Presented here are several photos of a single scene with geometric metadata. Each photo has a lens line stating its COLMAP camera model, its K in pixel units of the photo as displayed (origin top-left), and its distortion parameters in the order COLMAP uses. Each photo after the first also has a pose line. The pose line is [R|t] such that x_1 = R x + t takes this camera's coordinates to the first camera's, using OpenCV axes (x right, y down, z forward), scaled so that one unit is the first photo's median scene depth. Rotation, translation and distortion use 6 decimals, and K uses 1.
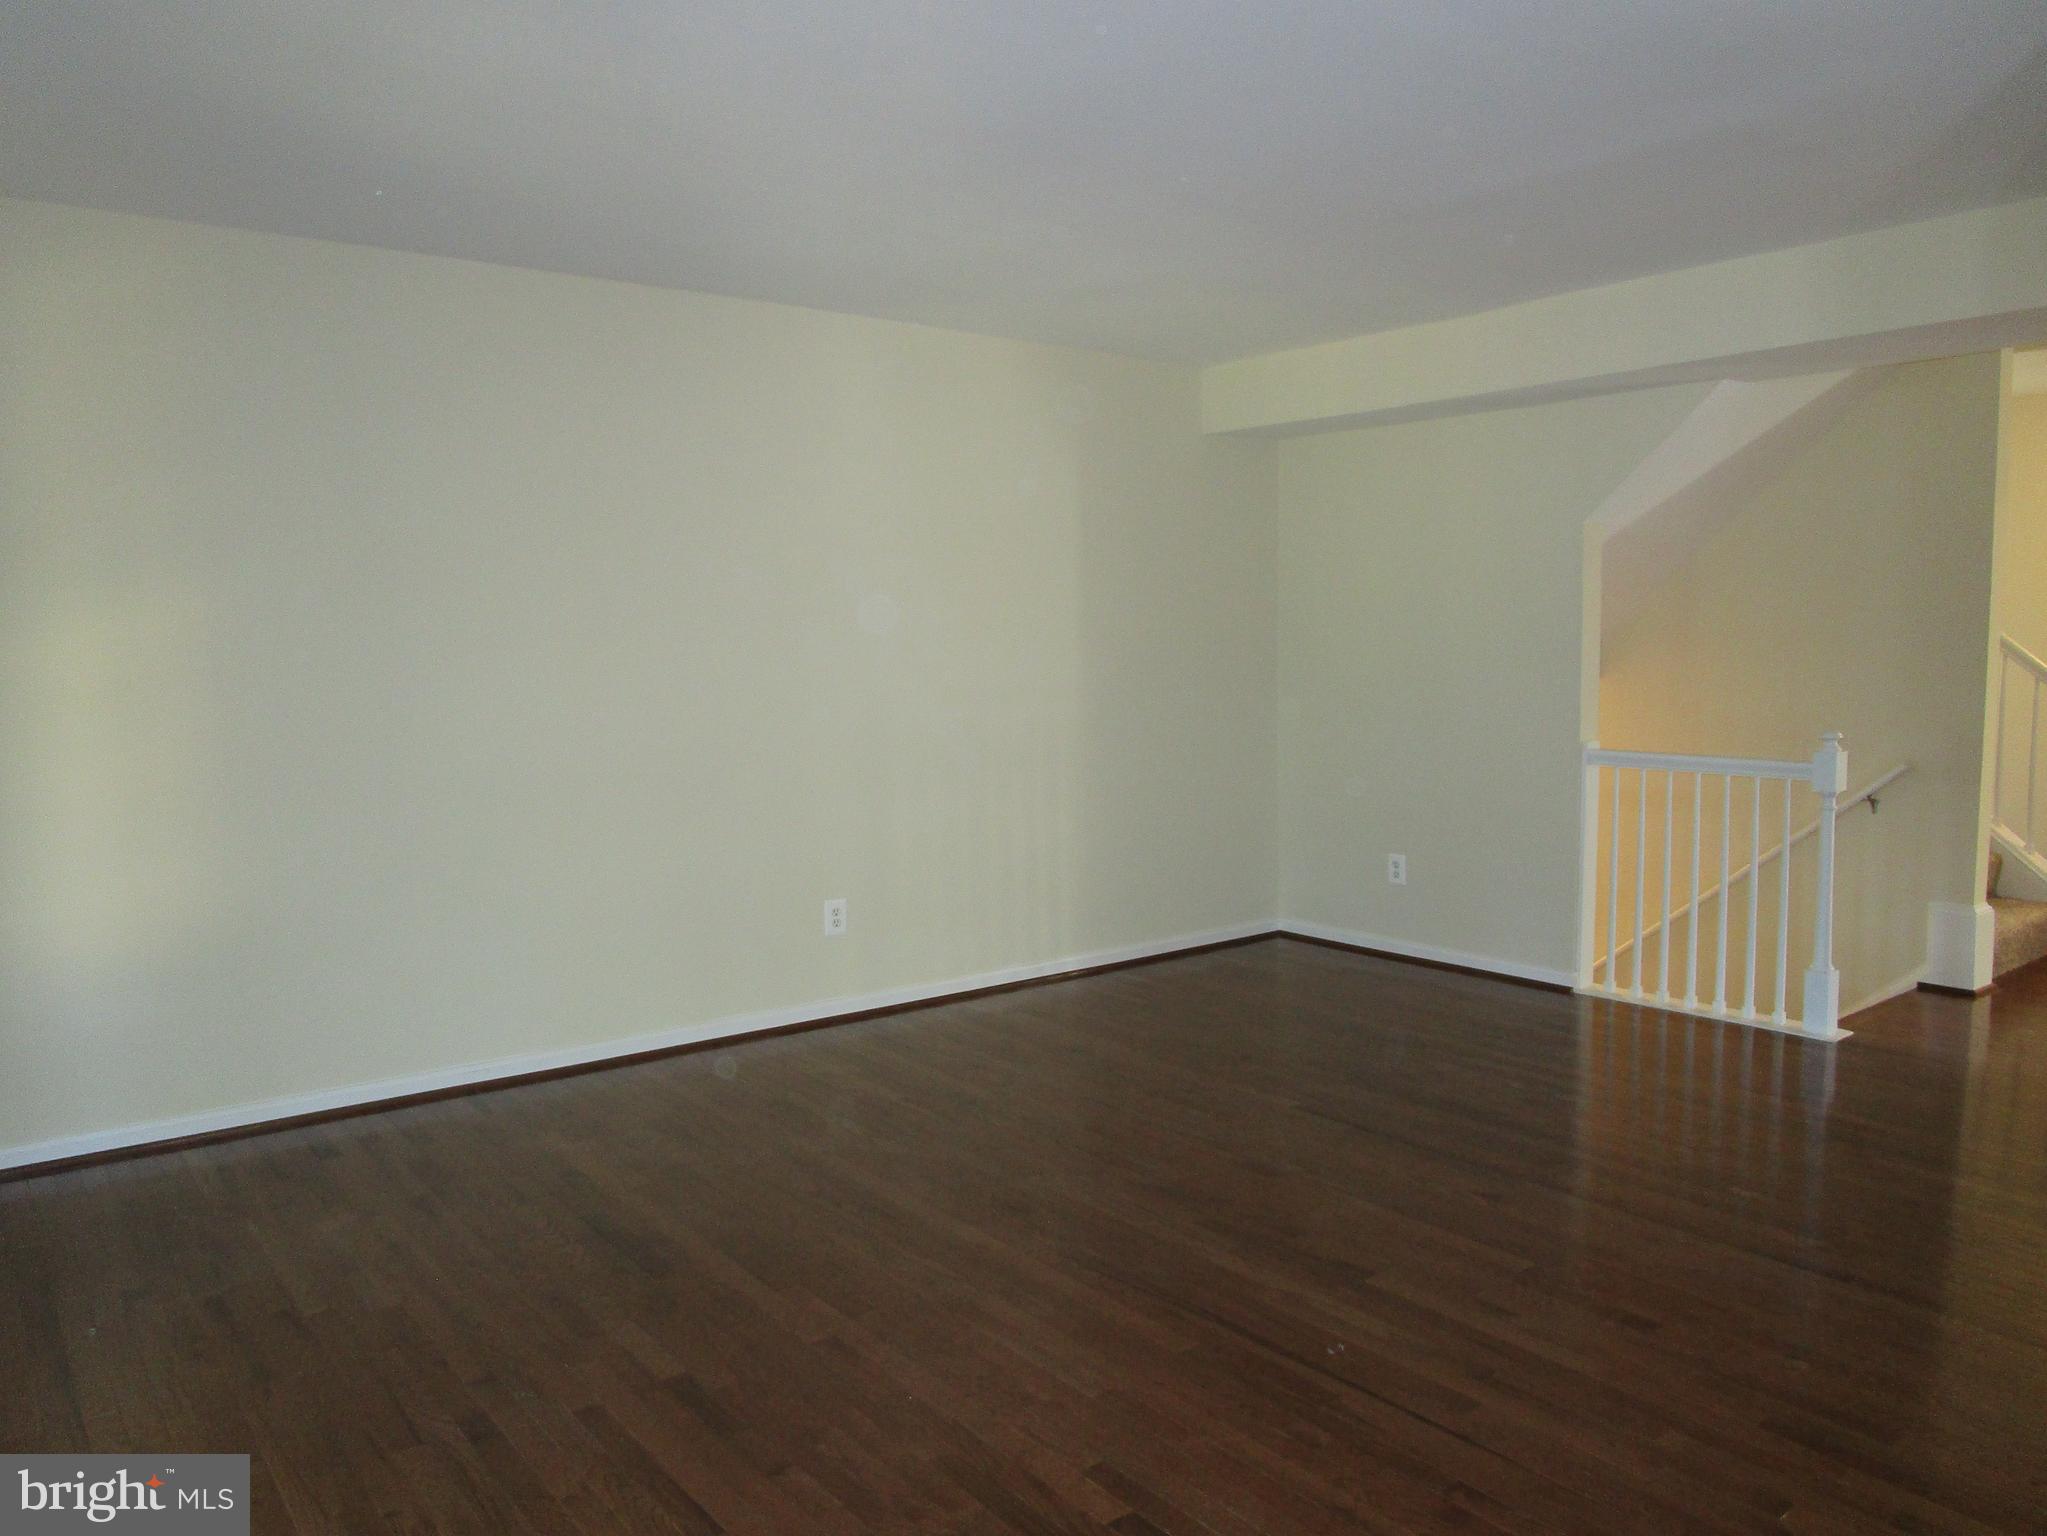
lens RADIAL K [[1432.3, 0, 1017.6], [0, 1432.3, 772.3], [0, 0, 1]] dist [-0.030360, -0.003388]
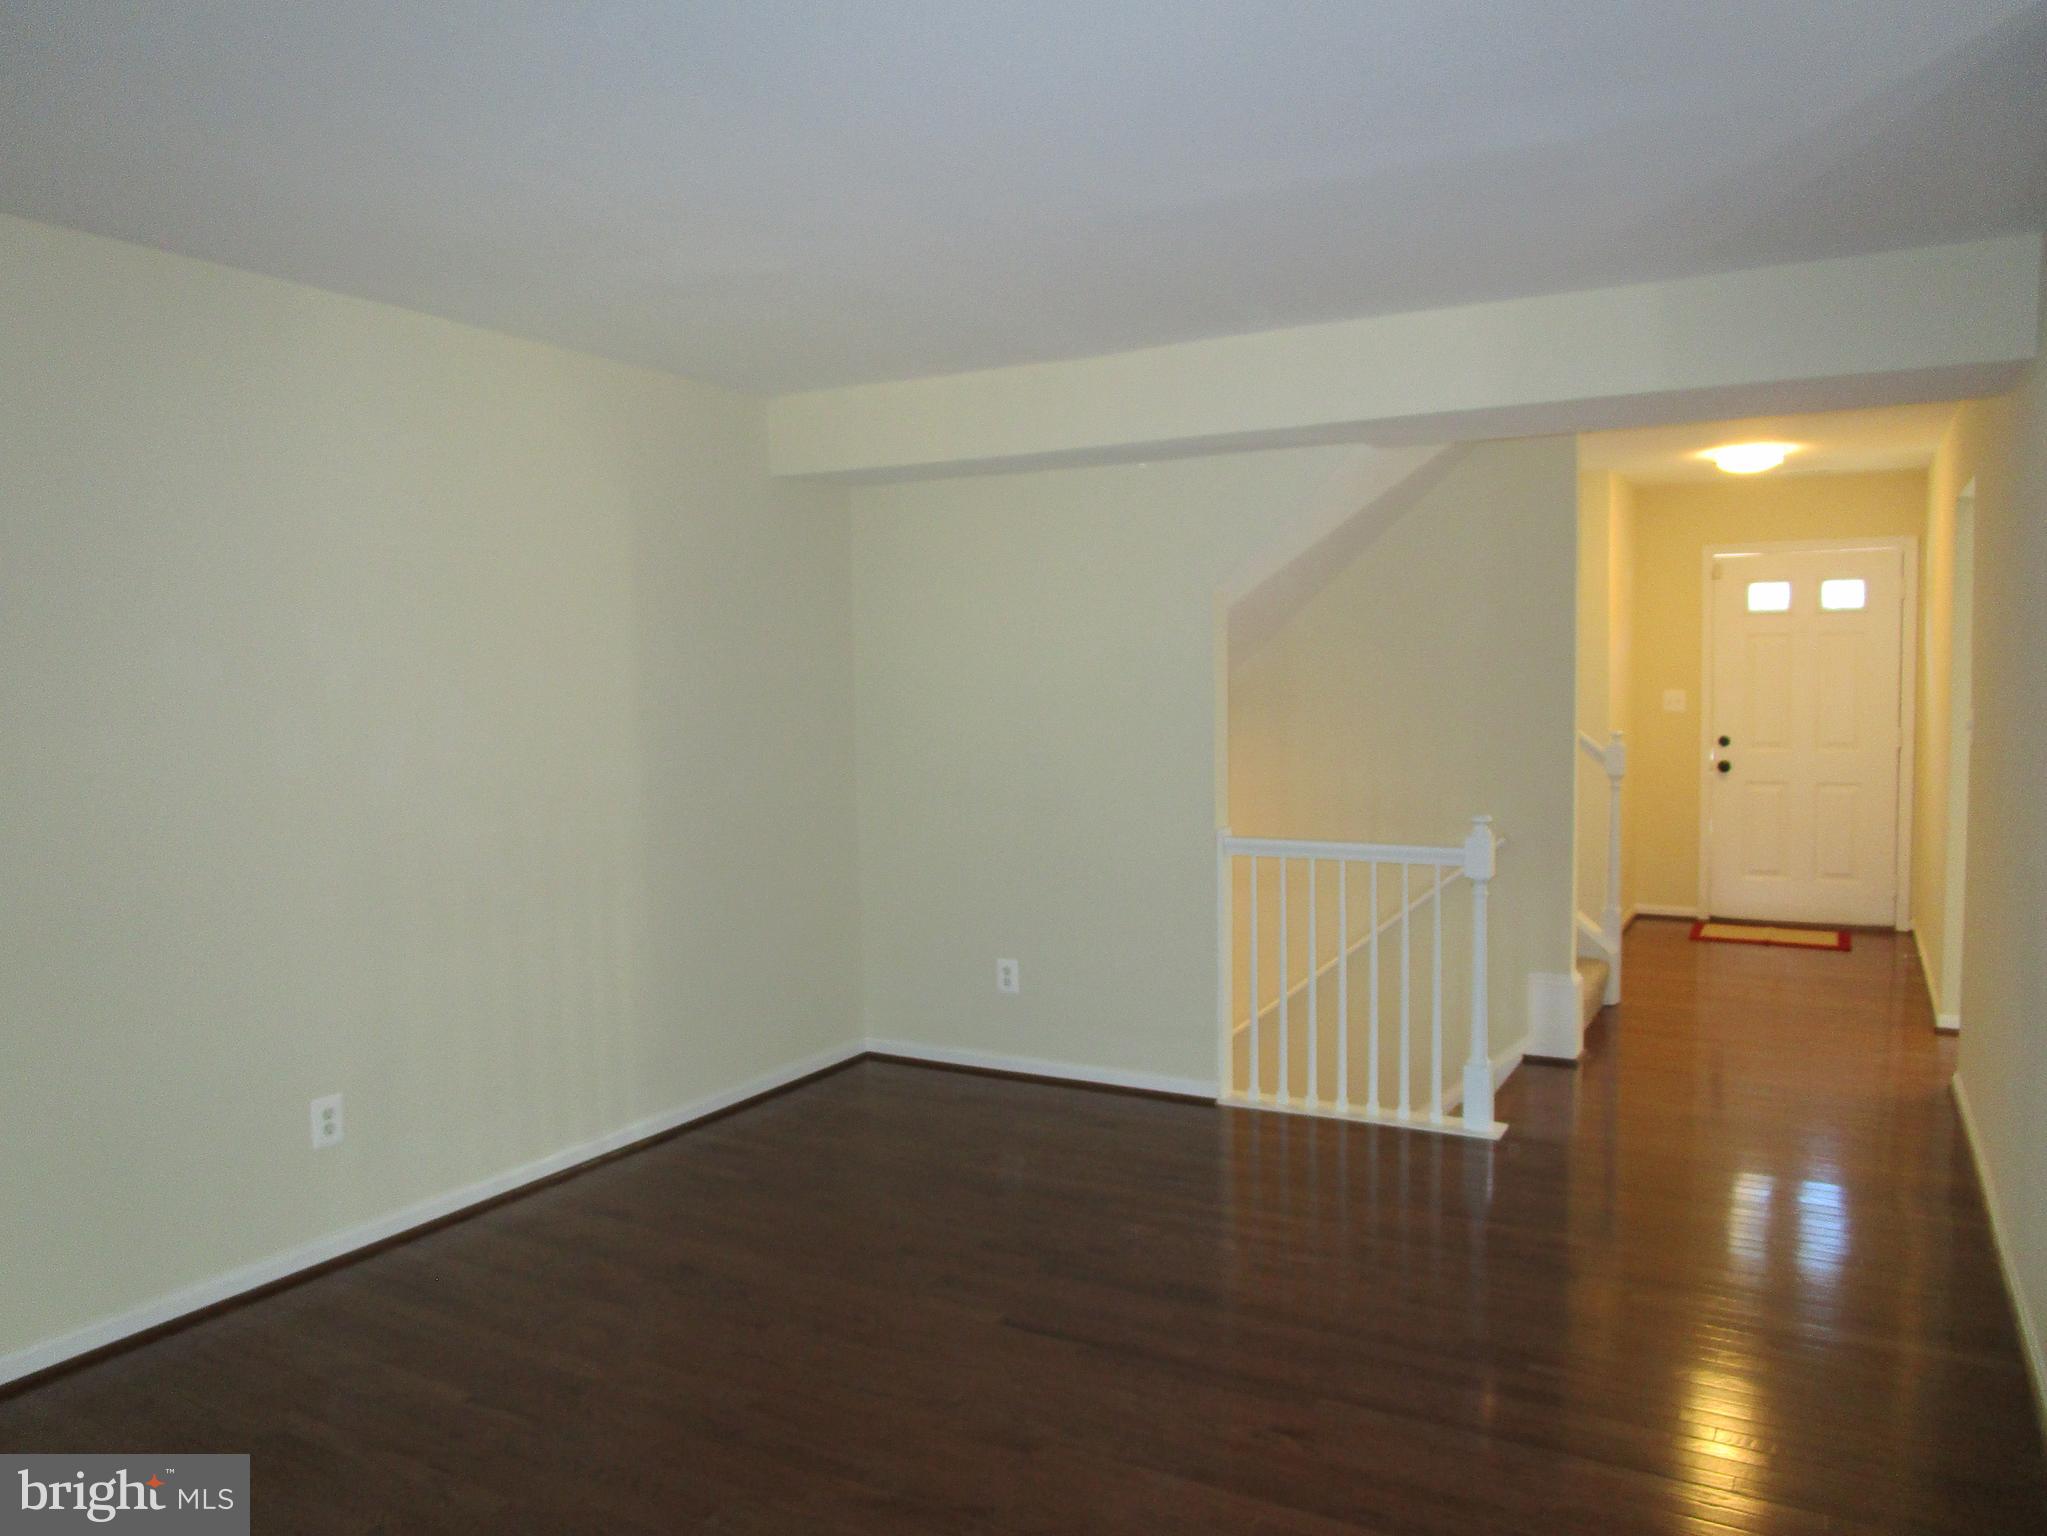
lens RADIAL K [[1432.3, 0, 1017.6], [0, 1432.3, 772.3], [0, 0, 1]] dist [-0.030360, -0.003388]
pose [[0.925186, -0.025359, 0.378666, -0.069233], [0.039094, 0.998825, -0.028627, -0.037017], [-0.377495, 0.041289, 0.925091, 0.199124]]
